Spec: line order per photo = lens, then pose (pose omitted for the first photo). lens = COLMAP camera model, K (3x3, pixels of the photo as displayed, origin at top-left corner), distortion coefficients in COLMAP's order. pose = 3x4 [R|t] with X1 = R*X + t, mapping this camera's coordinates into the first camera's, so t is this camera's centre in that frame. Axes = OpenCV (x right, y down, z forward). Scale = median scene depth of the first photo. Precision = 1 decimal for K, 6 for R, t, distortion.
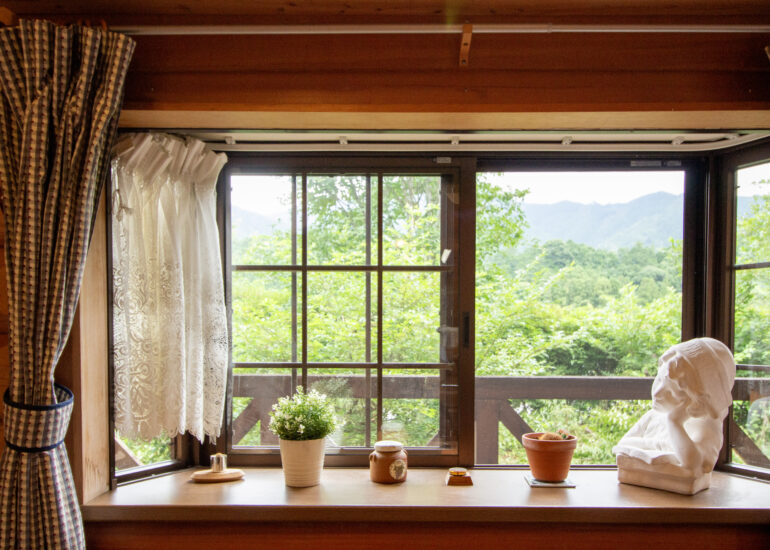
lens RADIAL K [[603.8, 0, 417.7], [0, 603.8, 349.2], [0, 0, 1]] dist [0.042157, -0.040253]
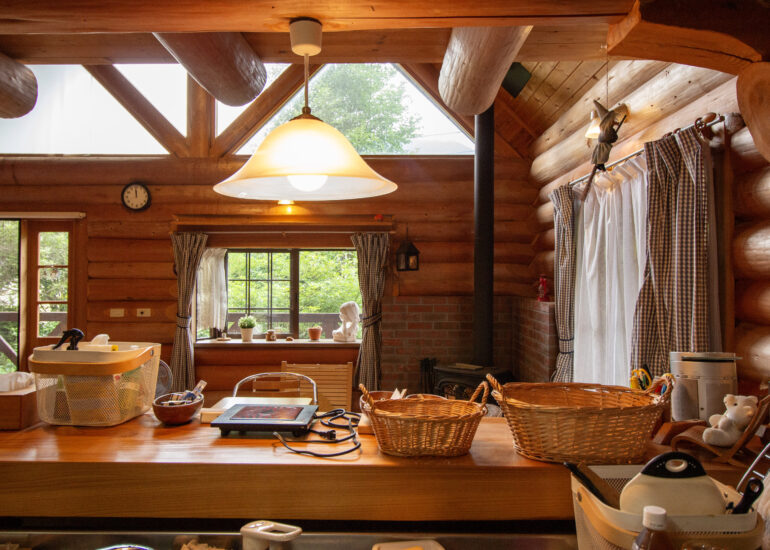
lens RADIAL K [[603.8, 0, 389.9], [0, 603.8, 274.5], [0, 0, 1]] dist [0.042157, -0.040253]
pose [[0.999843, -0.000873, -0.017701, 0.676019], [0.000245, 0.999371, -0.035468, -0.045845], [0.017721, 0.035458, 0.999214, -2.428334]]
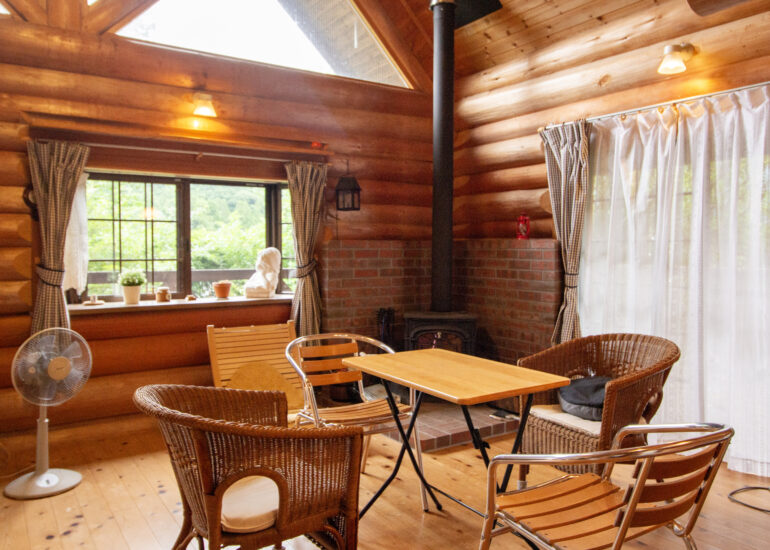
lens RADIAL K [[603.8, 0, 367.6], [0, 603.8, 268.1], [0, 0, 1]] dist [0.042157, -0.040253]
pose [[0.843975, -0.021844, 0.535938, -0.671040], [0.021820, 0.999742, 0.006385, 0.066764], [-0.535939, 0.006305, 0.844233, -1.624217]]
